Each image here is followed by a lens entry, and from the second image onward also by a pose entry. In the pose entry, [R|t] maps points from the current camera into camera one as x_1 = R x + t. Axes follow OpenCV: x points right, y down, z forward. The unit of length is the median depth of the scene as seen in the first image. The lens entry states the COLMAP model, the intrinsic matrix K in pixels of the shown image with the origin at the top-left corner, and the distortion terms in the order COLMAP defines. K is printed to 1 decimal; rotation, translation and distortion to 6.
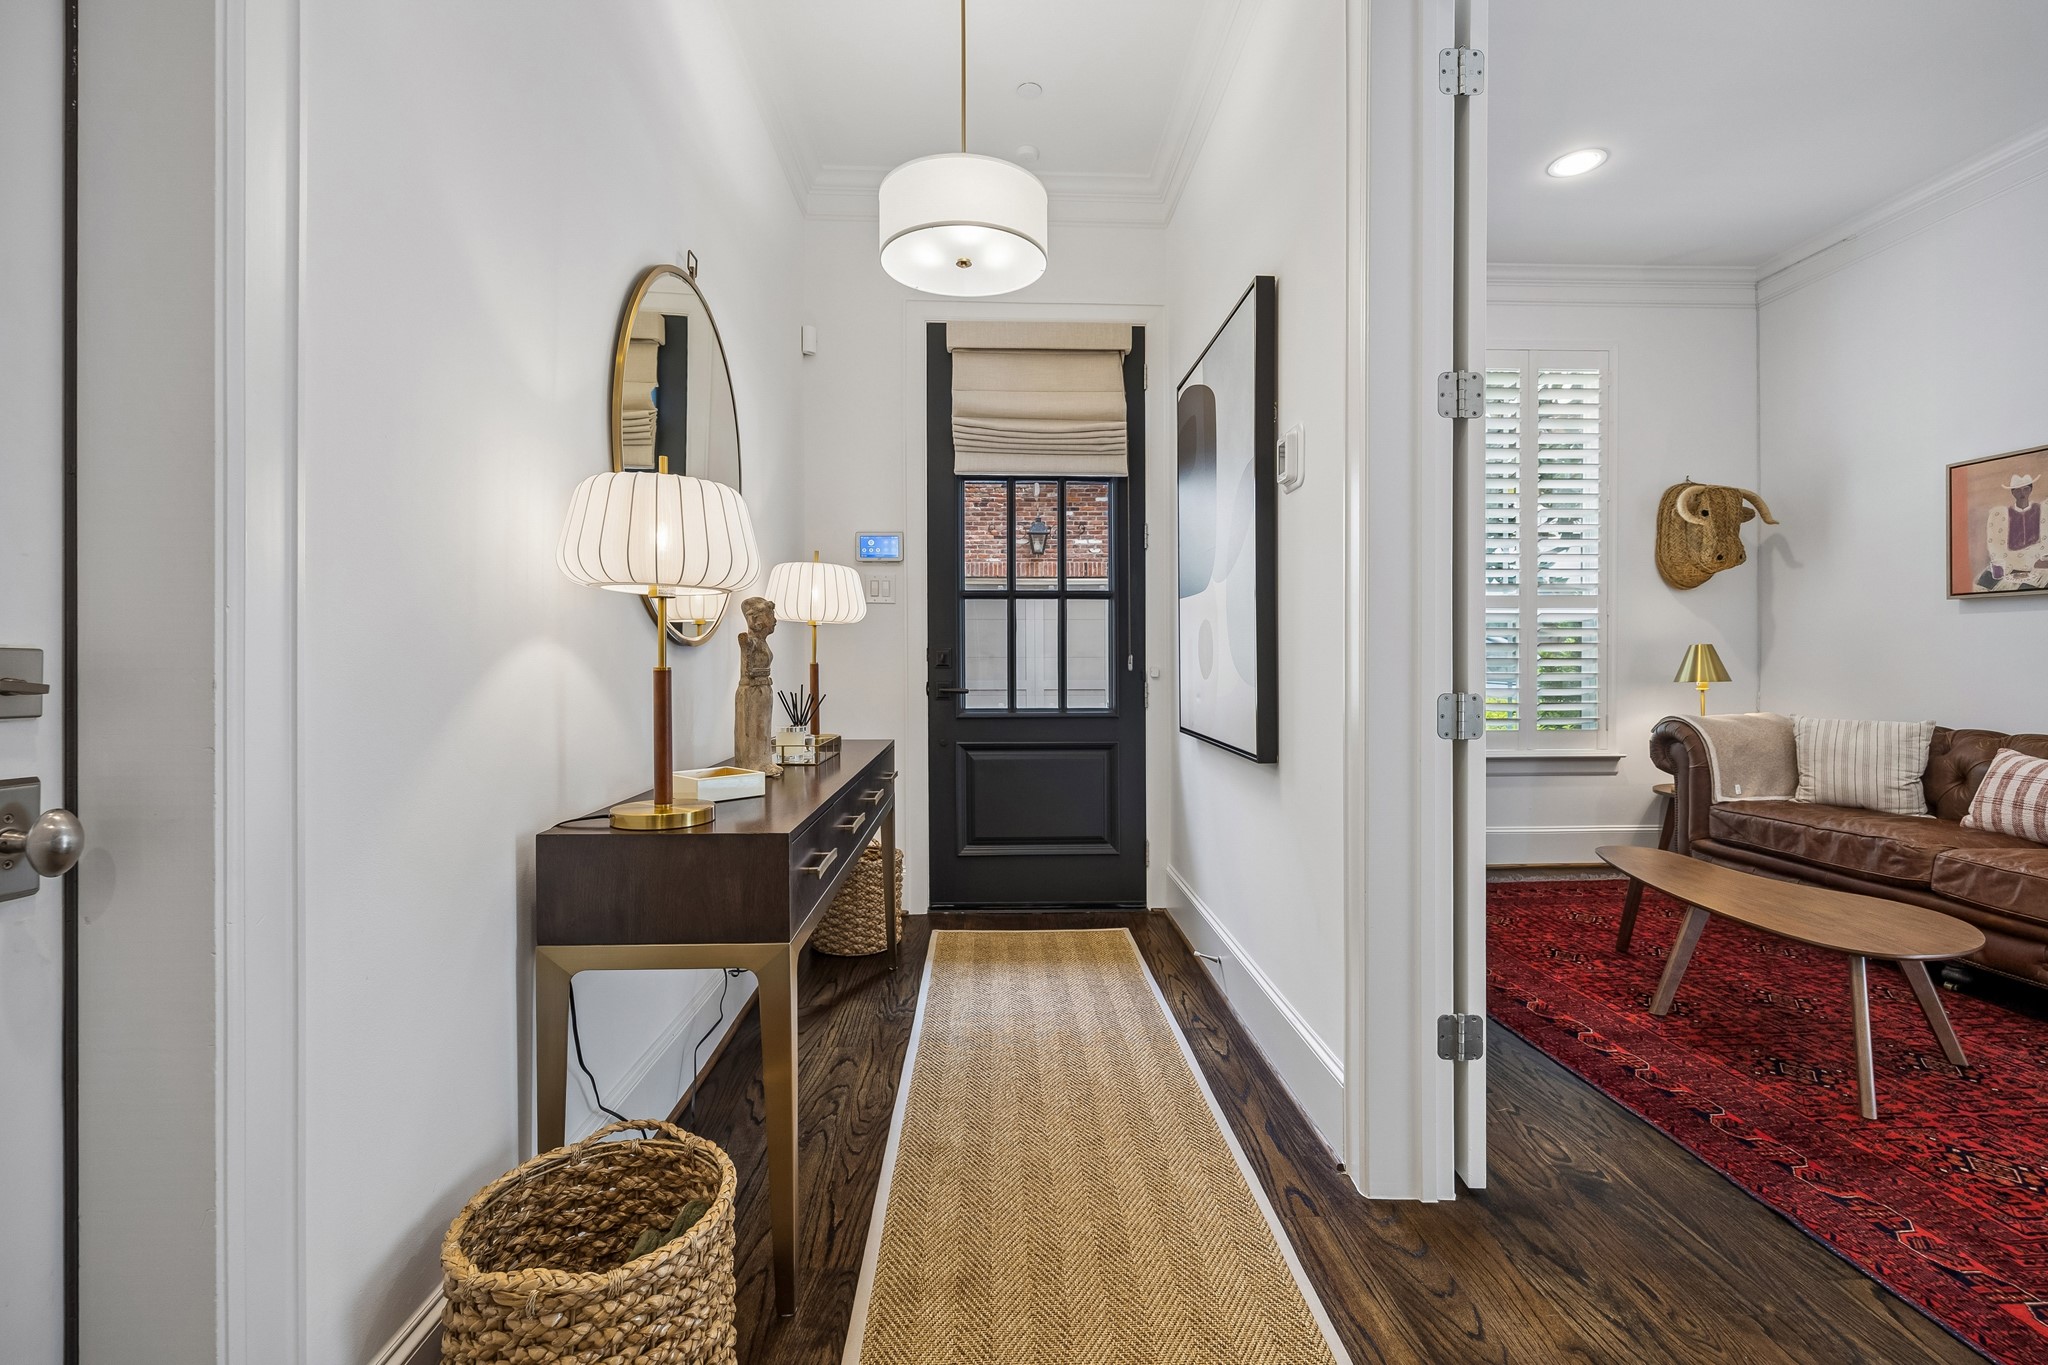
lens RADIAL K [[883.7, 0, 1024.2], [0, 883.7, 660.6], [0, 0, 1]] dist [0.001278, 0.000142]
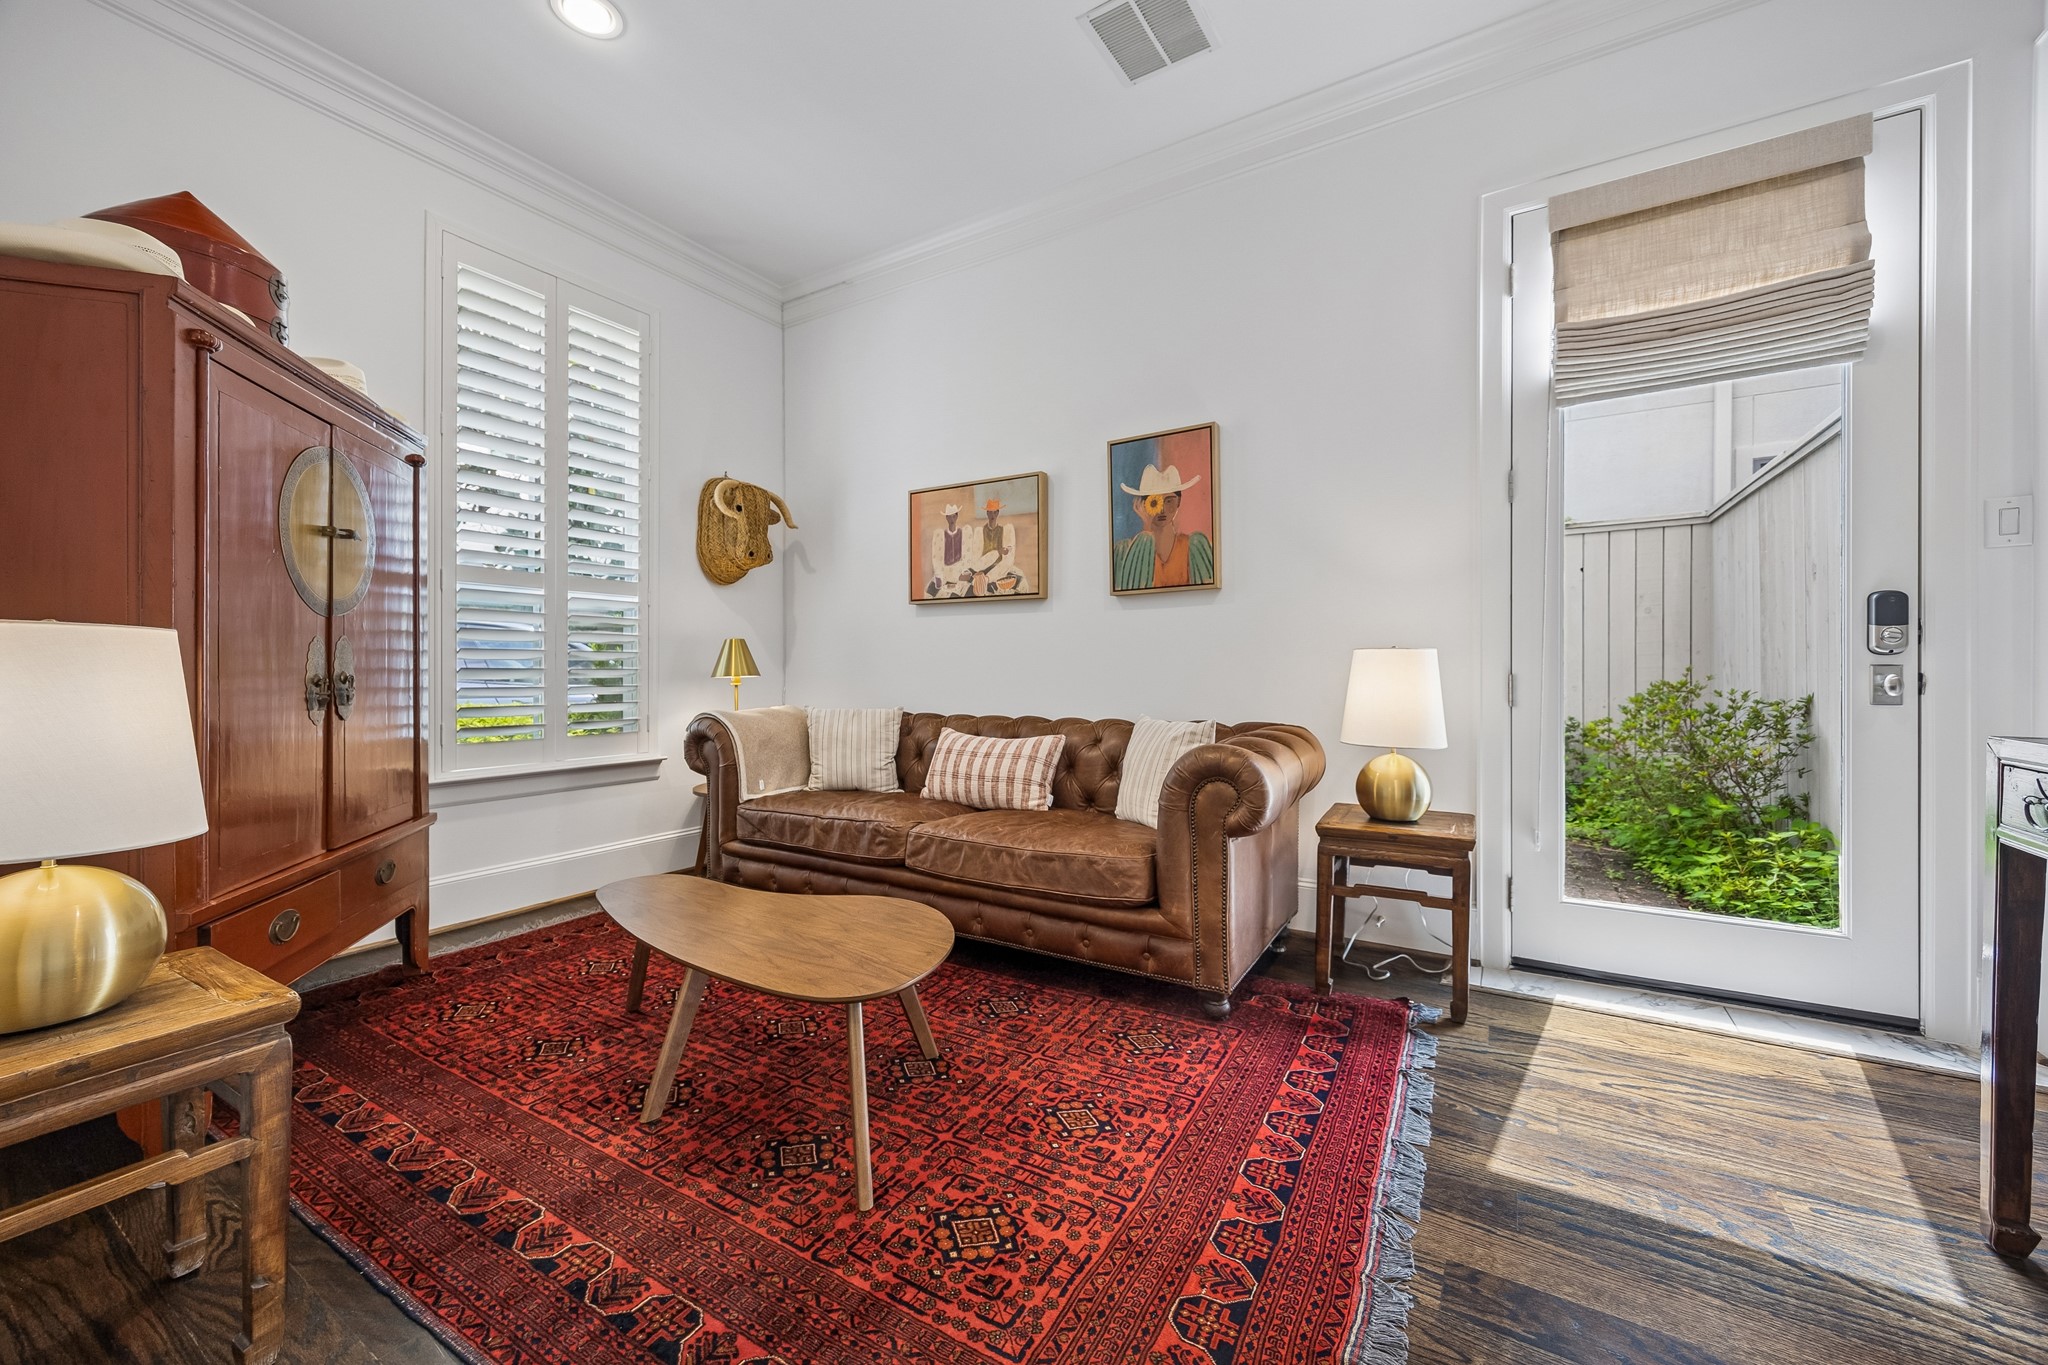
lens RADIAL K [[782.7, 0, 1027.4], [0, 782.7, 674.2], [0, 0, 1]] dist [-0.003146, -0.000204]
pose [[0.560266, -0.001524, 0.828311, 0.283061], [0.000170, 0.999998, 0.001725, 0.024643], [-0.828313, -0.000826, 0.560265, 0.302632]]
